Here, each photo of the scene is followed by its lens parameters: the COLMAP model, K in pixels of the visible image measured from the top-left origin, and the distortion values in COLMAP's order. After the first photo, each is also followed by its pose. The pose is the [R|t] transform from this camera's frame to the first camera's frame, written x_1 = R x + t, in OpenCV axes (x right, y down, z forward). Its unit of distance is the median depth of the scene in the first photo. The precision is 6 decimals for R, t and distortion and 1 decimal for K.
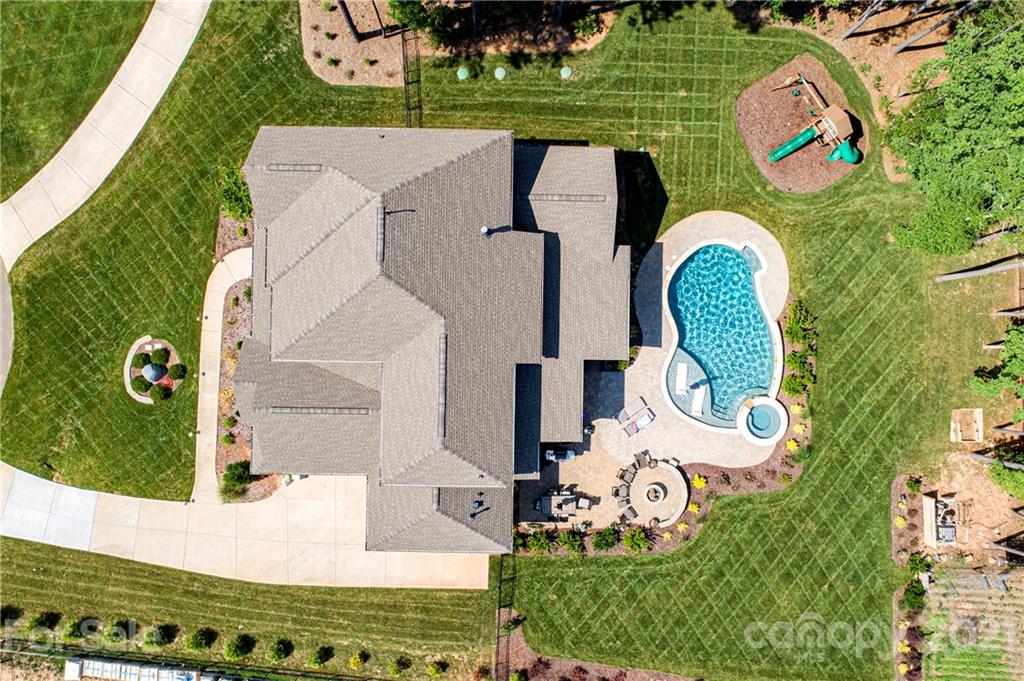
lens RADIAL K [[735.9, 0, 512.0], [0, 735.9, 325.4], [0, 0, 1]] dist [-0.009447, -0.001737]
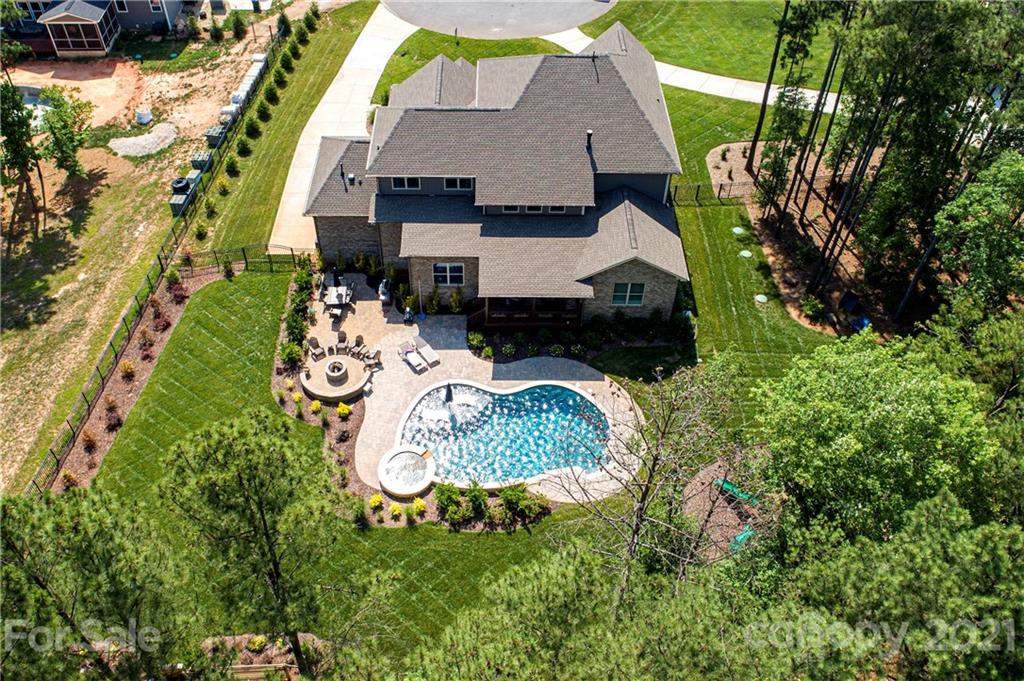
lens RADIAL K [[775.4, 0, 512.0], [0, 775.4, 340.5], [0, 0, 1]] dist [-0.000004, -0.001781]
pose [[0.029609, 0.753375, -0.656925, 0.815576], [-0.999482, 0.030600, -0.009957, 0.013121], [0.012600, 0.656879, 0.753891, 0.229447]]
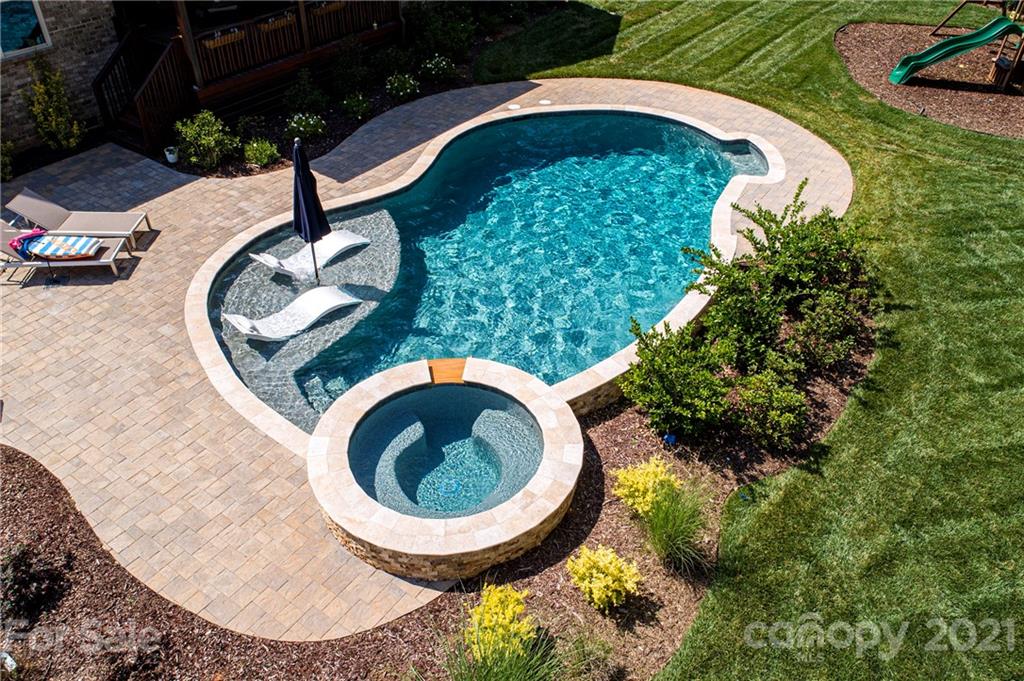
lens RADIAL K [[775.4, 0, 512.0], [0, 775.4, 340.5], [0, 0, 1]] dist [-0.000004, -0.001781]
pose [[0.819770, 0.358280, -0.446780, 0.429269], [-0.572632, 0.524139, -0.630373, 0.226865], [0.008325, 0.772602, 0.634837, 0.852851]]
